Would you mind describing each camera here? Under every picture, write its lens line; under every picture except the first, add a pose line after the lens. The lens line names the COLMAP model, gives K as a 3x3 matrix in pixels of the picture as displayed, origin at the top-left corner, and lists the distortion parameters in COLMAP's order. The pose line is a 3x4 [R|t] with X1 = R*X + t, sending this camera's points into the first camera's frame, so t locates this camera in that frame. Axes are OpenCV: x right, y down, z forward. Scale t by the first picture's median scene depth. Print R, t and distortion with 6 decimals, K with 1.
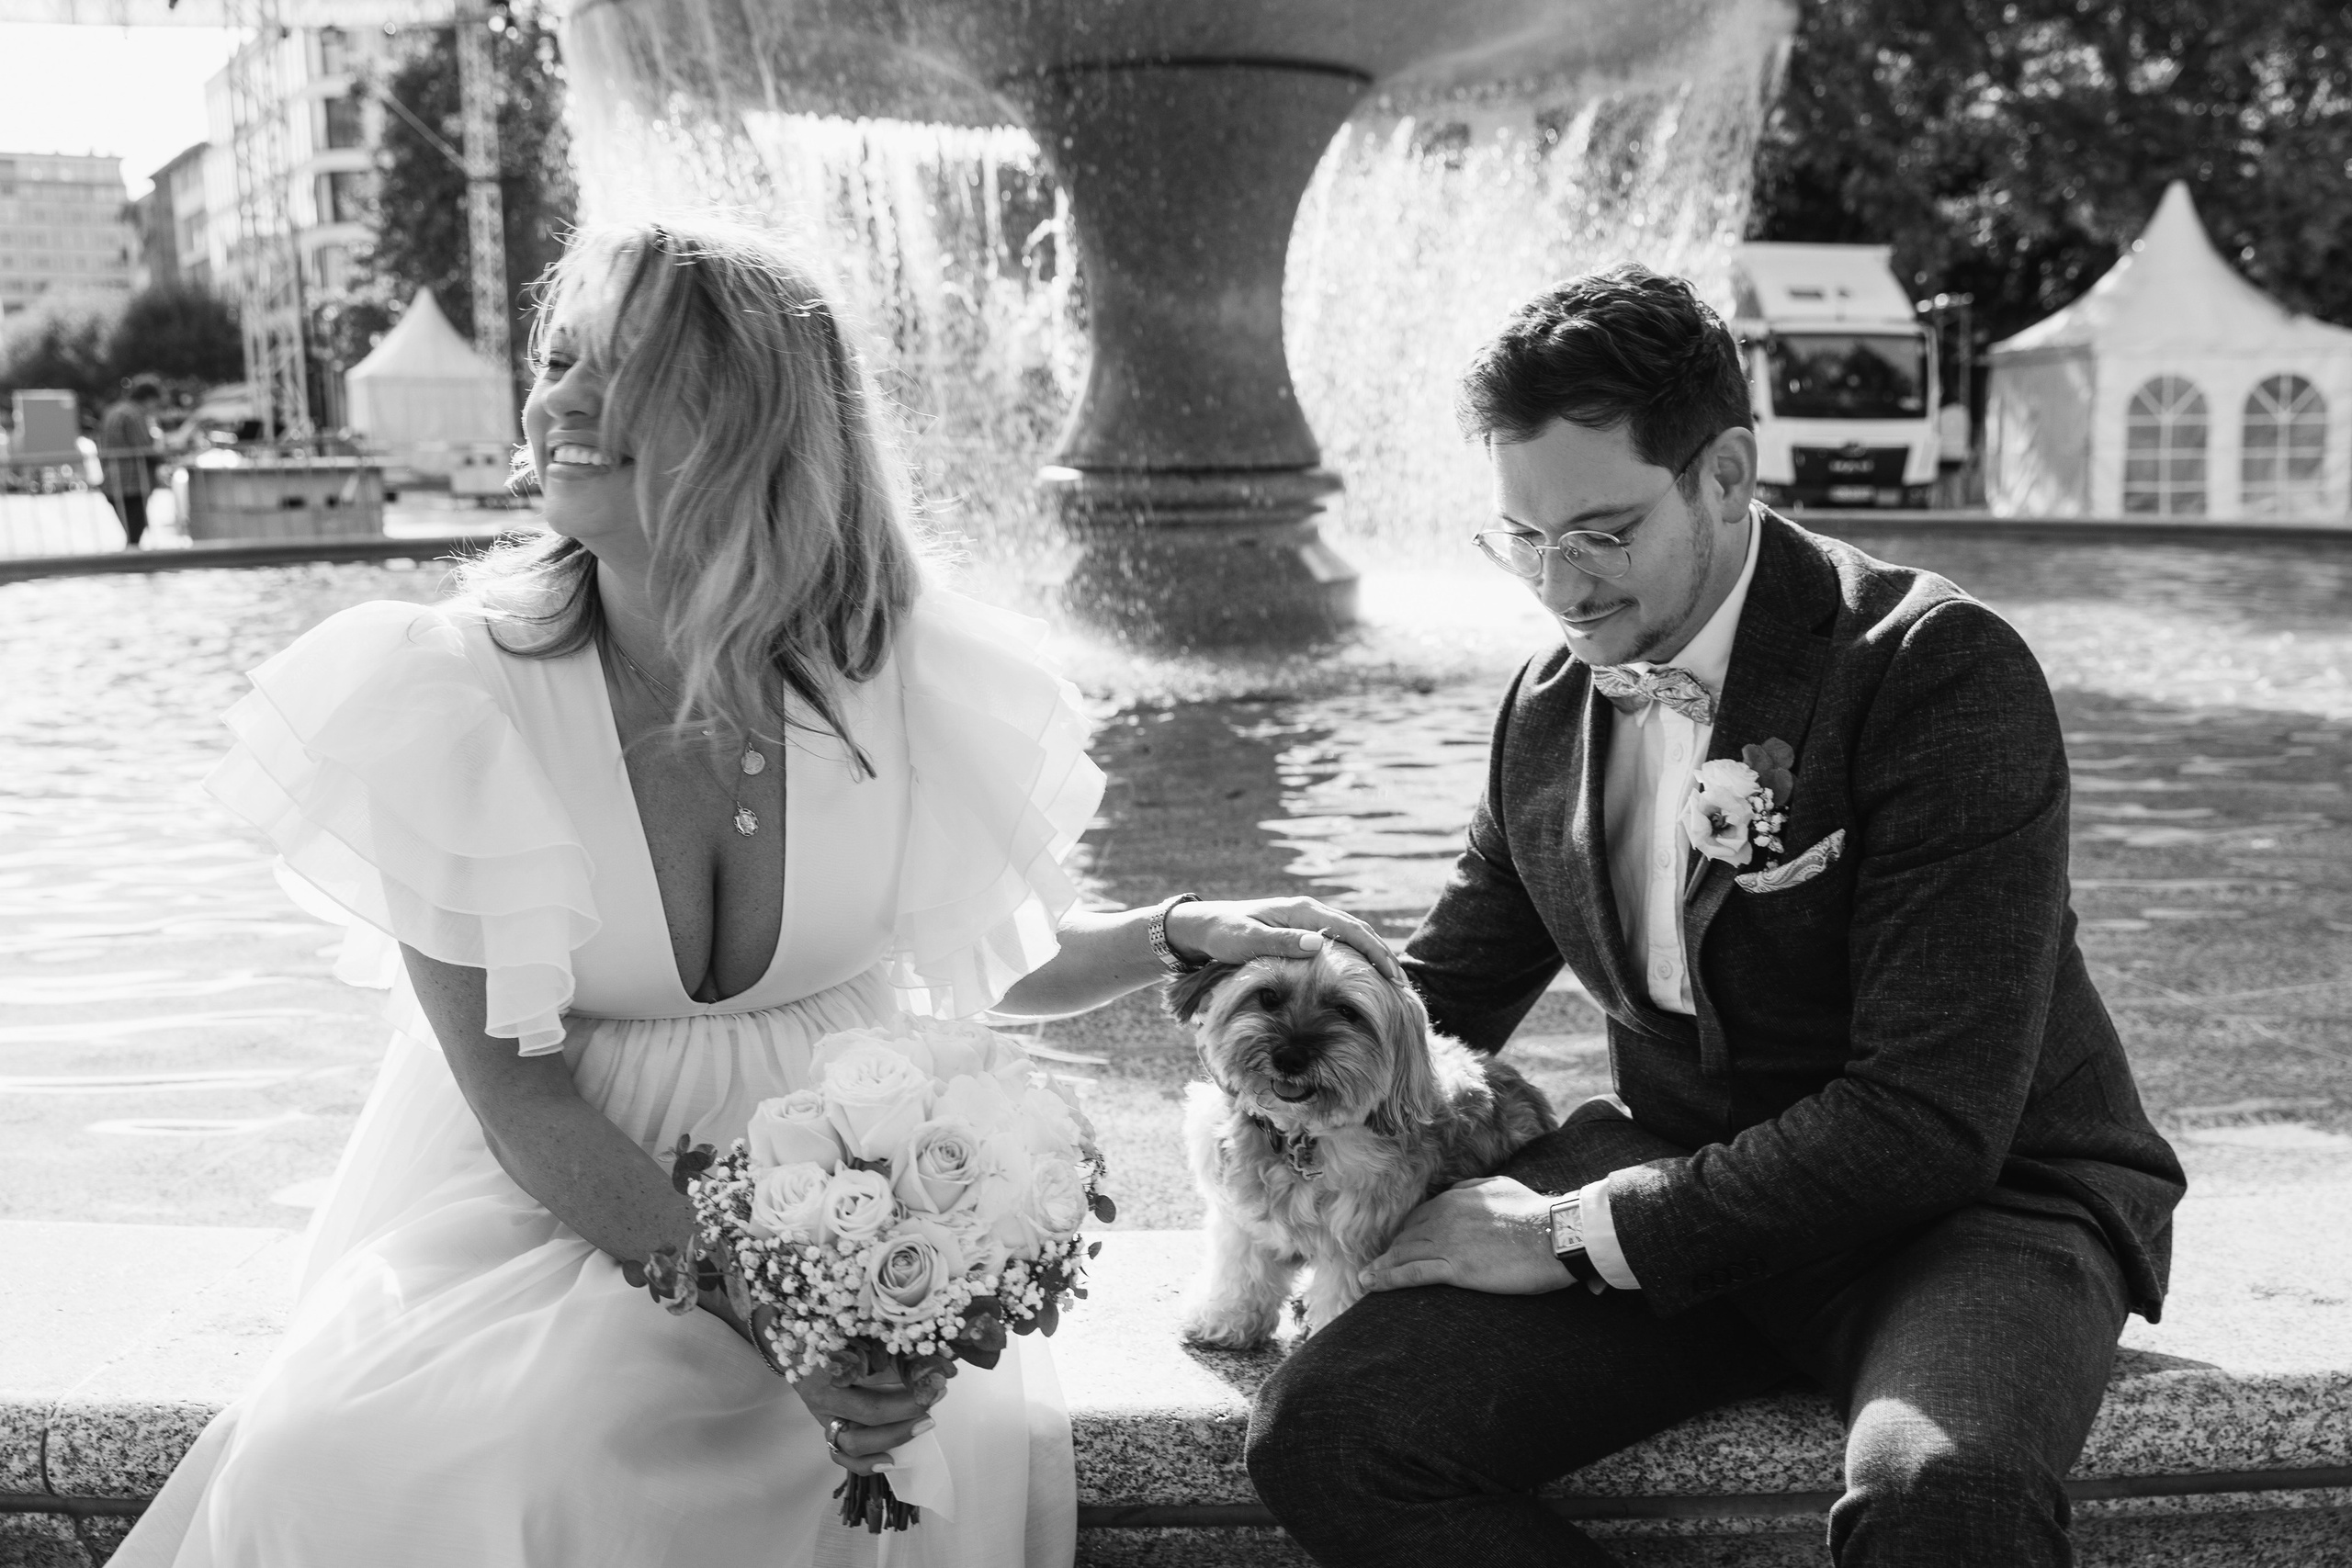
lens RADIAL K [[2253.3, 0, 1204.3], [0, 2253.3, 824.5], [0, 0, 1]] dist [-0.006200, 0.000000]
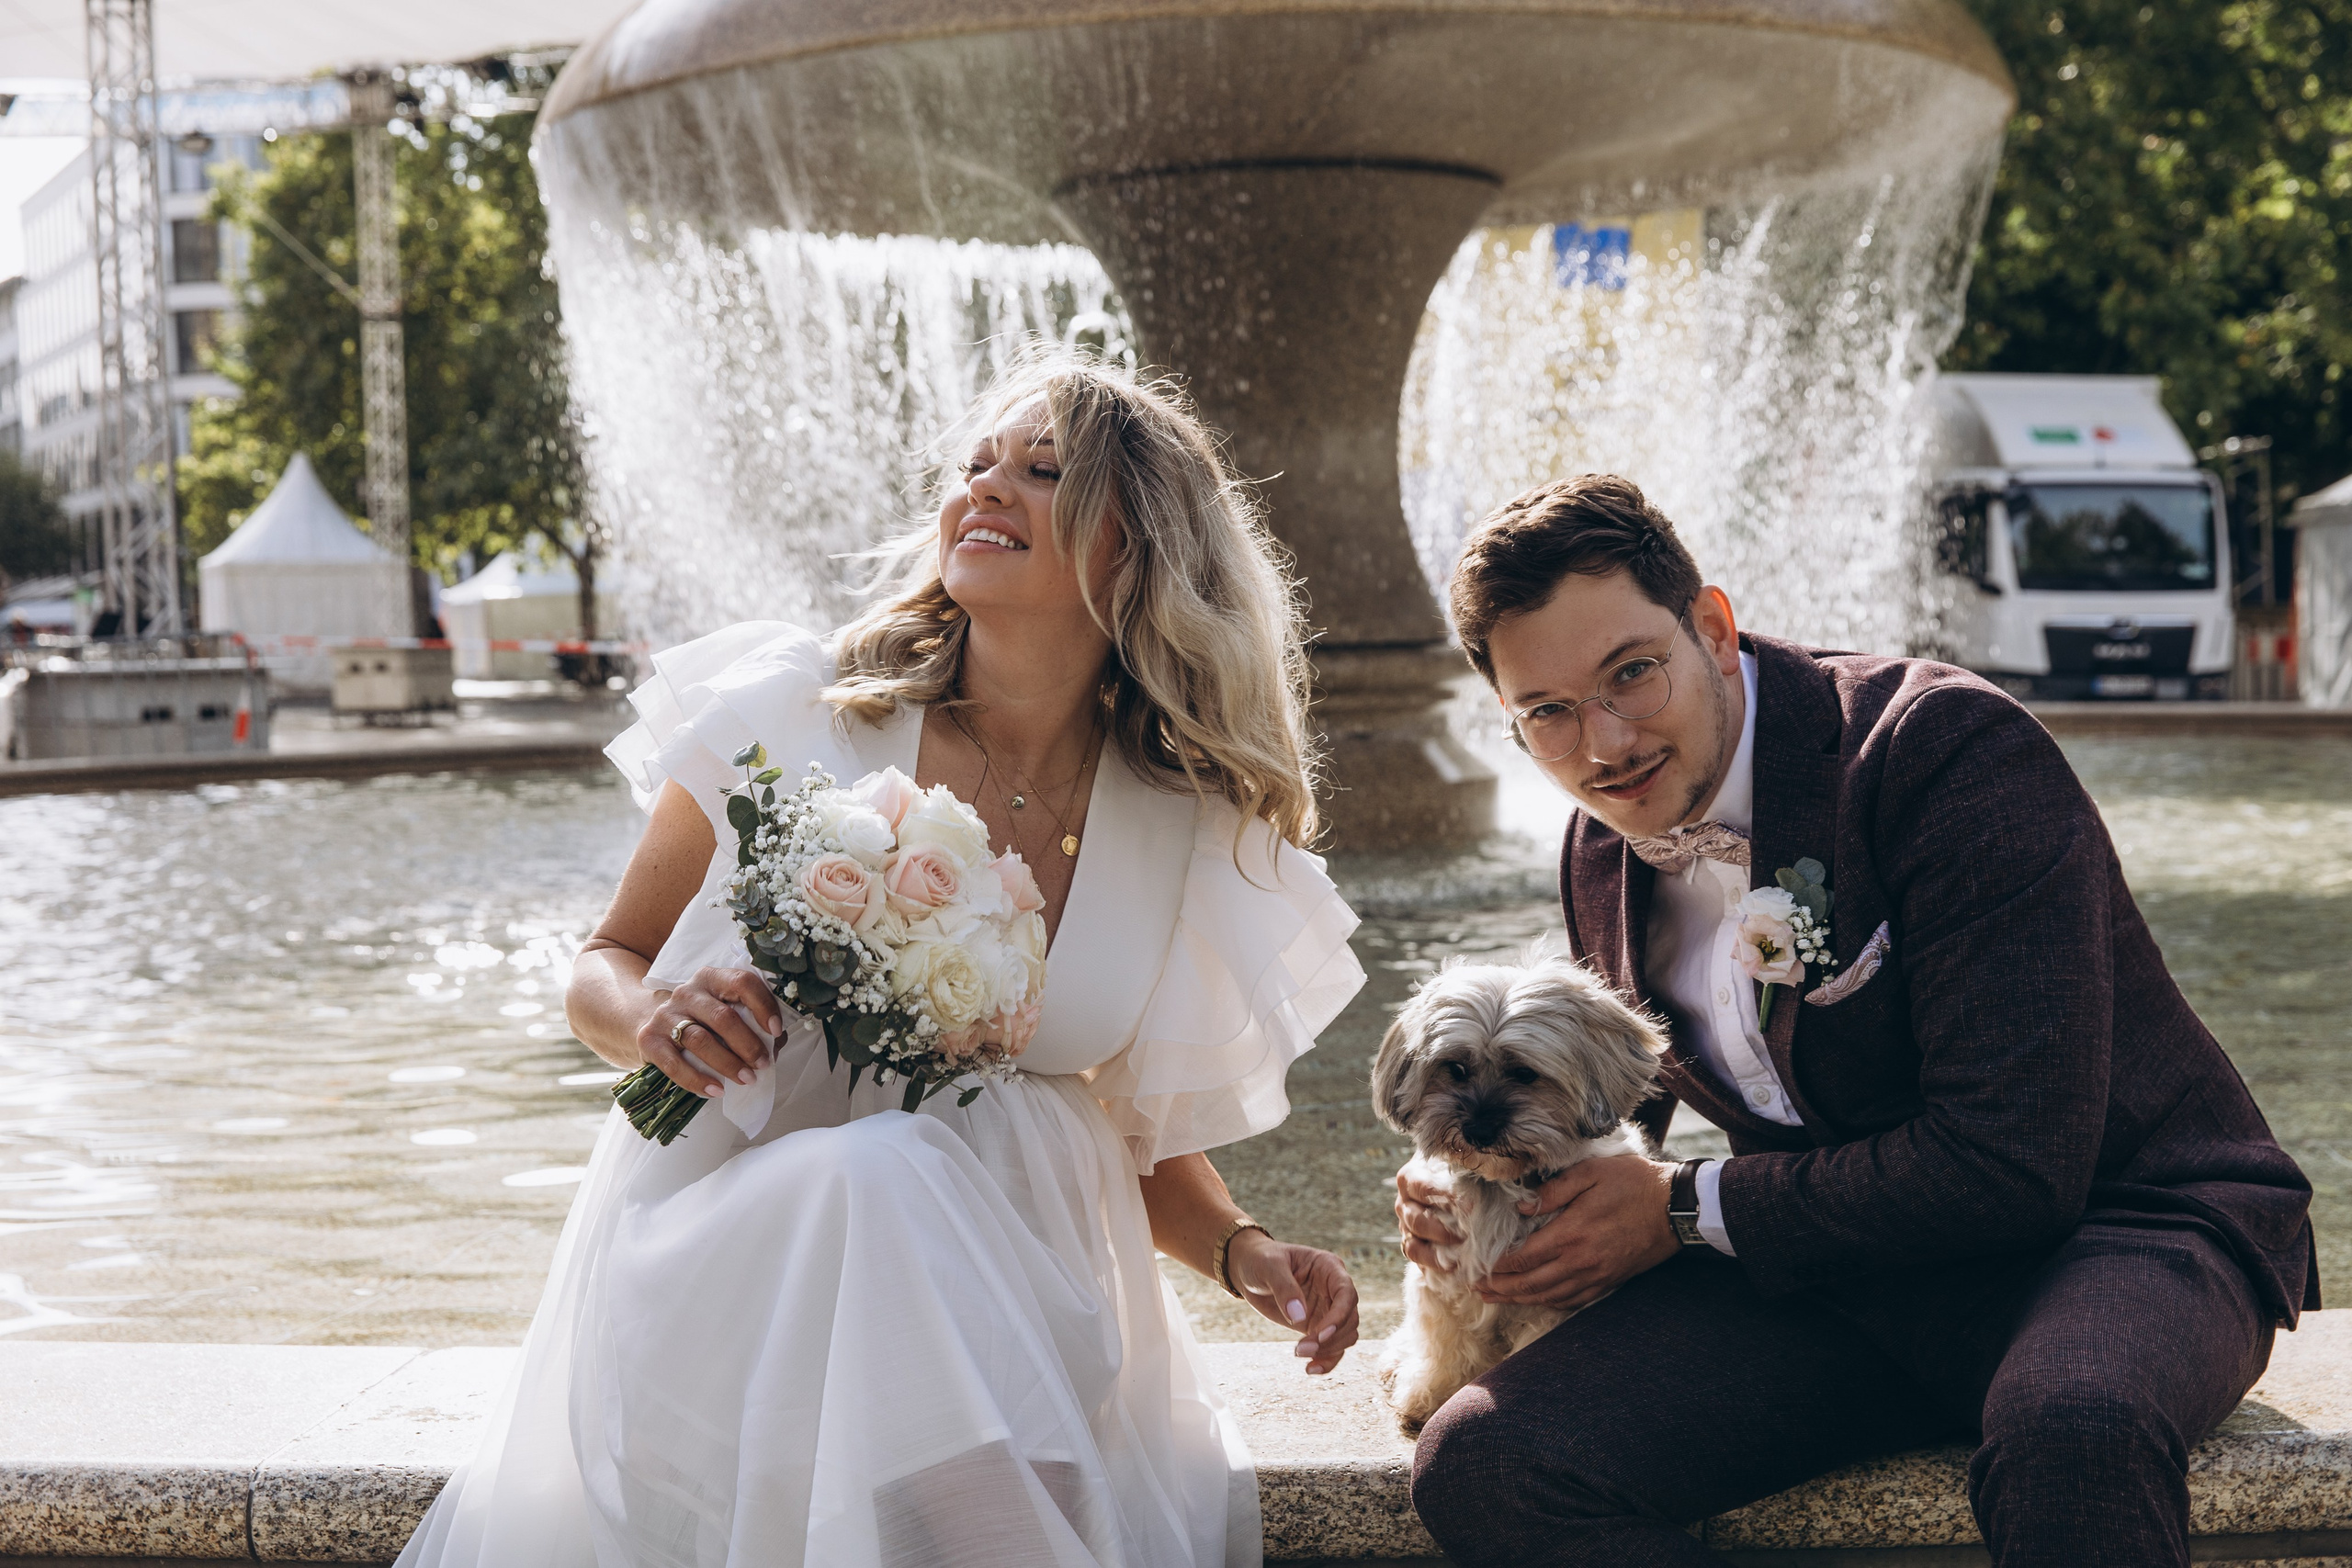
lens RADIAL K [[3446.0, 0, 1175.2], [0, 3446.0, 917.1], [0, 0, 1]] dist [-0.040856, 0.000000]
pose [[0.999741, -0.010165, -0.020361, -0.019418], [0.007947, 0.994314, -0.106194, 0.061175], [0.021325, 0.106005, 0.994137, -0.196951]]
